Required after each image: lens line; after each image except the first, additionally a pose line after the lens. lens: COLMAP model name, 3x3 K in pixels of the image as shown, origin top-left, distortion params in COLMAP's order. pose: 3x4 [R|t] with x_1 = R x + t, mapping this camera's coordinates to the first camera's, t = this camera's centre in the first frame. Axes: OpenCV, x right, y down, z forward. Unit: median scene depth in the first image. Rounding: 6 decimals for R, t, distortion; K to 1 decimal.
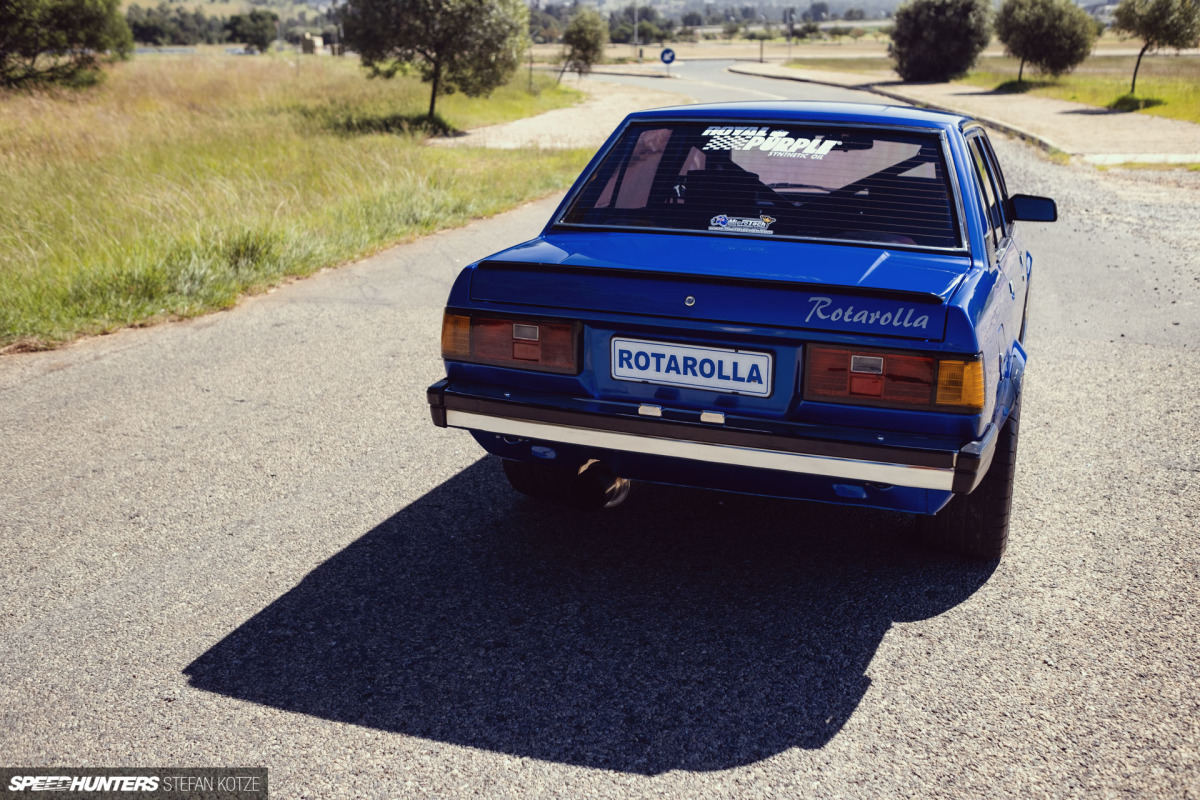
lens RADIAL K [[1156.9, 0, 602.5], [0, 1156.9, 403.2], [0, 0, 1]] dist [-0.006377, 0.010289]
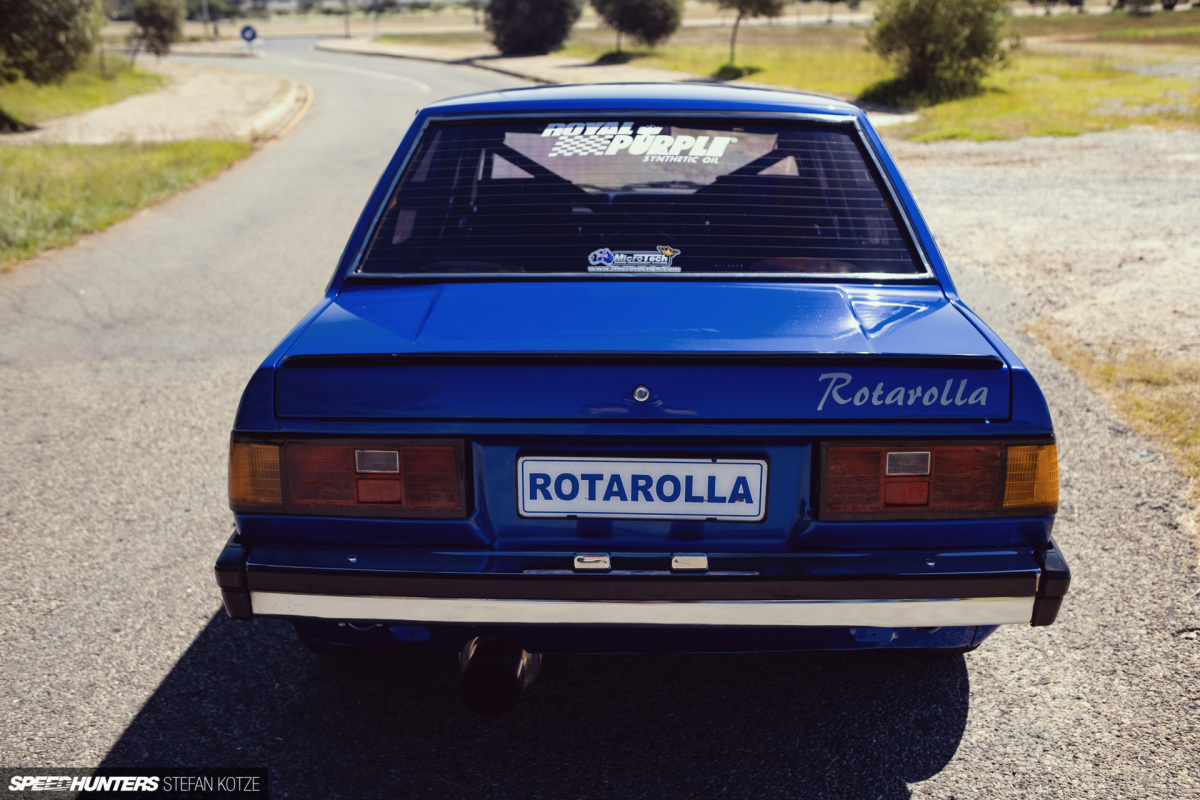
lens RADIAL K [[1158.2, 0, 558.4], [0, 1158.2, 391.8], [0, 0, 1]] dist [0.000408, 0.005050]
pose [[0.947671, -0.109502, 0.299882, -0.135665], [0.106625, 0.993959, 0.025996, -0.090125], [-0.300917, 0.007339, 0.953622, 0.306548]]
